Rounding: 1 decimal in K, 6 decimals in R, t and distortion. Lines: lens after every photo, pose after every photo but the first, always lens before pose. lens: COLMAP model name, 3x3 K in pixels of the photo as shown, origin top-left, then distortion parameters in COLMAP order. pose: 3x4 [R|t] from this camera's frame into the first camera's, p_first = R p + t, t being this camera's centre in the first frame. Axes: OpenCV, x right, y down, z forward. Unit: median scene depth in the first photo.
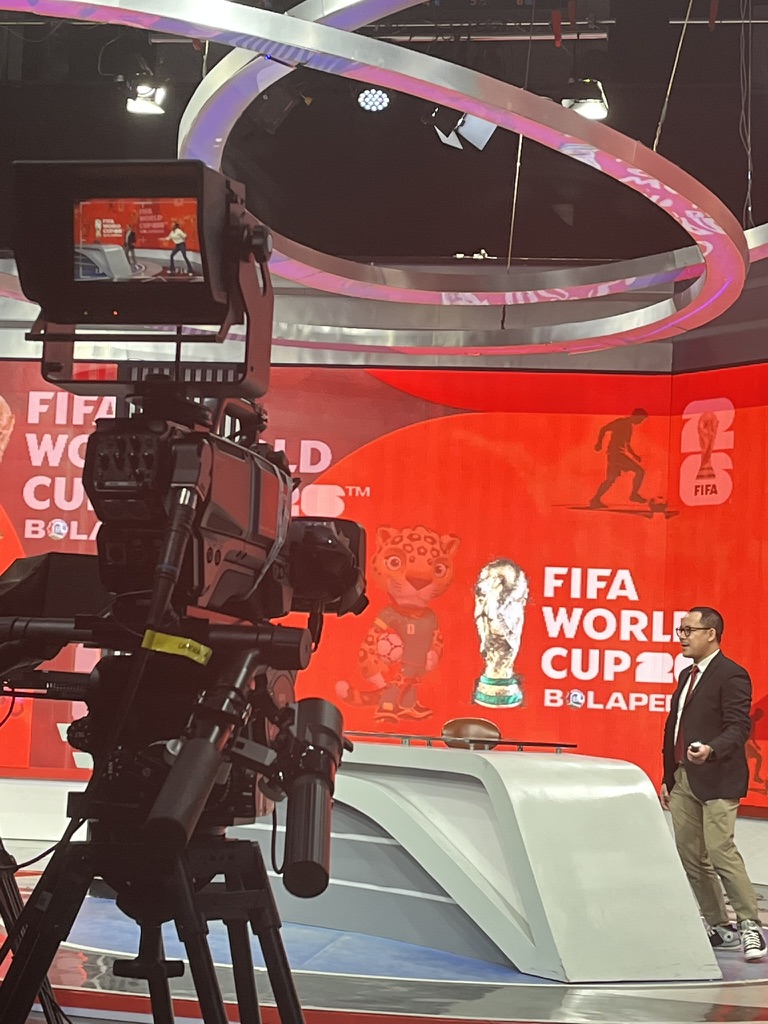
lens RADIAL K [[2181.3, 0, 365.4], [0, 2181.3, 496.4], [0, 0, 1]] dist [0.115242, 0.000000]
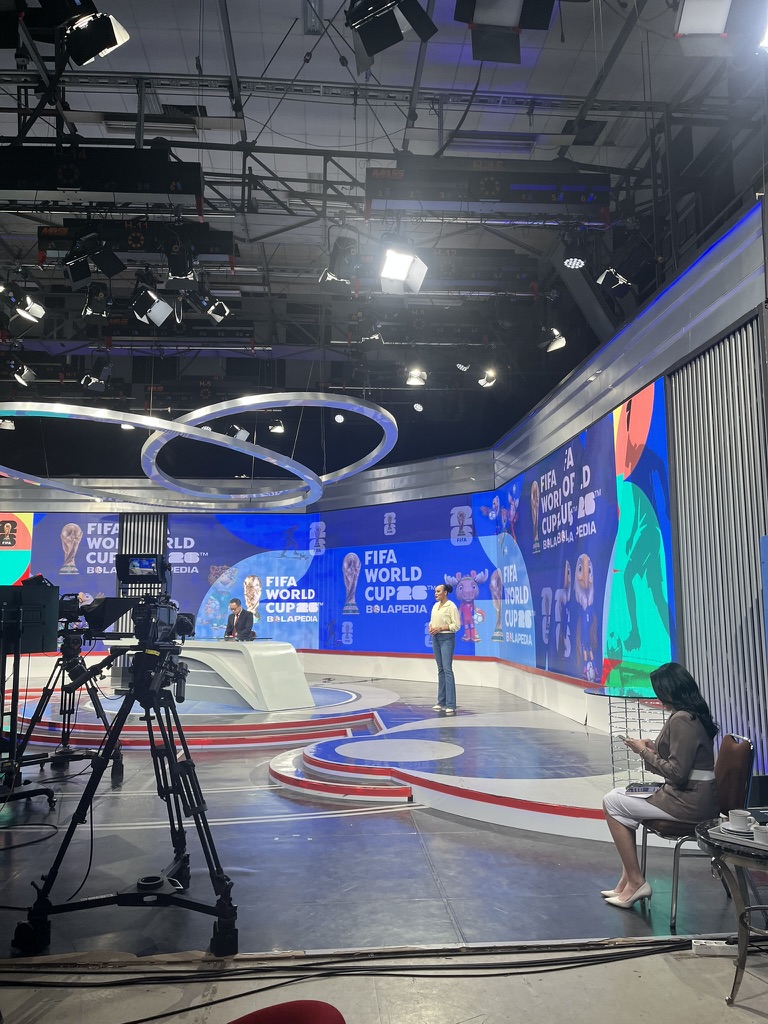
lens RADIAL K [[773.6, 0, 384.6], [0, 773.6, 512.1], [0, 0, 1]] dist [0.077645, -0.106747]
pose [[0.975488, -0.019399, 0.219195, 0.009935], [0.025880, 0.999308, -0.026734, -0.041943], [-0.218525, 0.031751, 0.975315, -0.188992]]
